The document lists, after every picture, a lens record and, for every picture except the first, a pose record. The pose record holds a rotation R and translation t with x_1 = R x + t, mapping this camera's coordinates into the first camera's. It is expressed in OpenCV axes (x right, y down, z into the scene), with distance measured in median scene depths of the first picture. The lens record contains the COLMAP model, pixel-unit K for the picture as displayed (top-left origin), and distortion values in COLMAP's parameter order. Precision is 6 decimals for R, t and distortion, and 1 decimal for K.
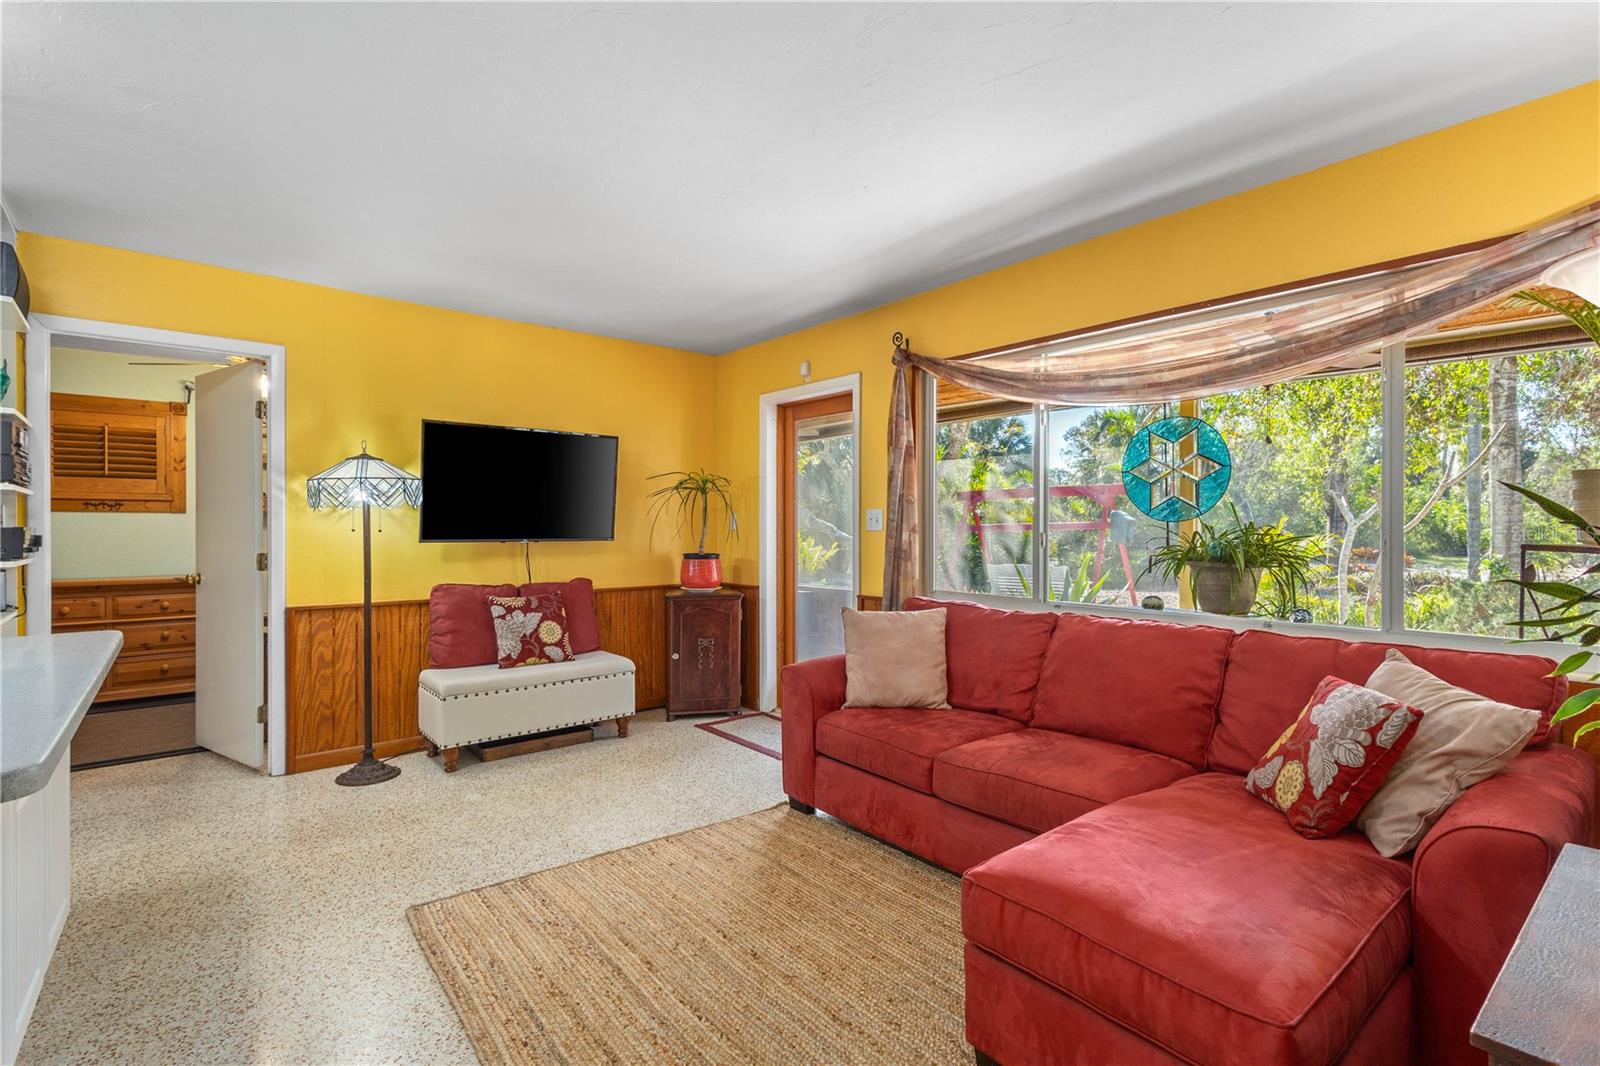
lens RADIAL K [[744.2, 0, 806.2], [0, 744.2, 534.0], [0, 0, 1]] dist [0.002820, -0.001703]
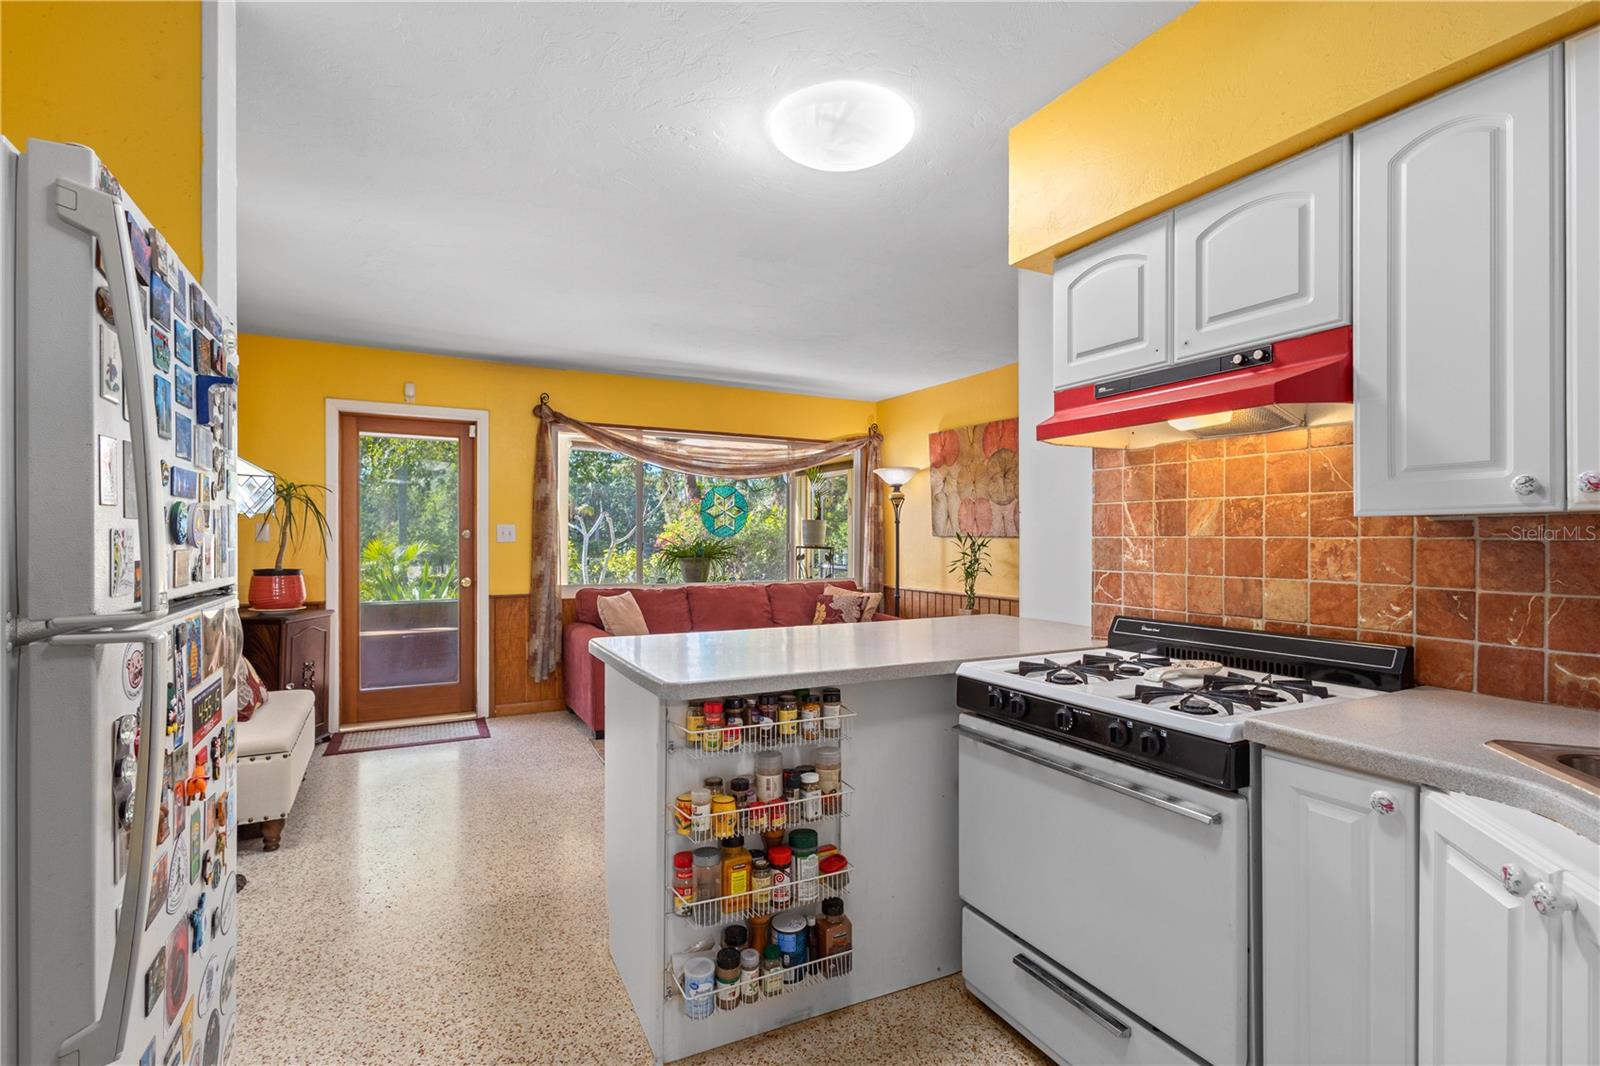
lens RADIAL K [[744.2, 0, 806.6], [0, 744.2, 536.1], [0, 0, 1]] dist [0.002820, -0.001703]
pose [[0.211894, 0.002009, 0.977291, -0.923173], [0.003449, 0.999990, -0.002804, -0.008227], [-0.977287, 0.003964, 0.211885, 0.222575]]
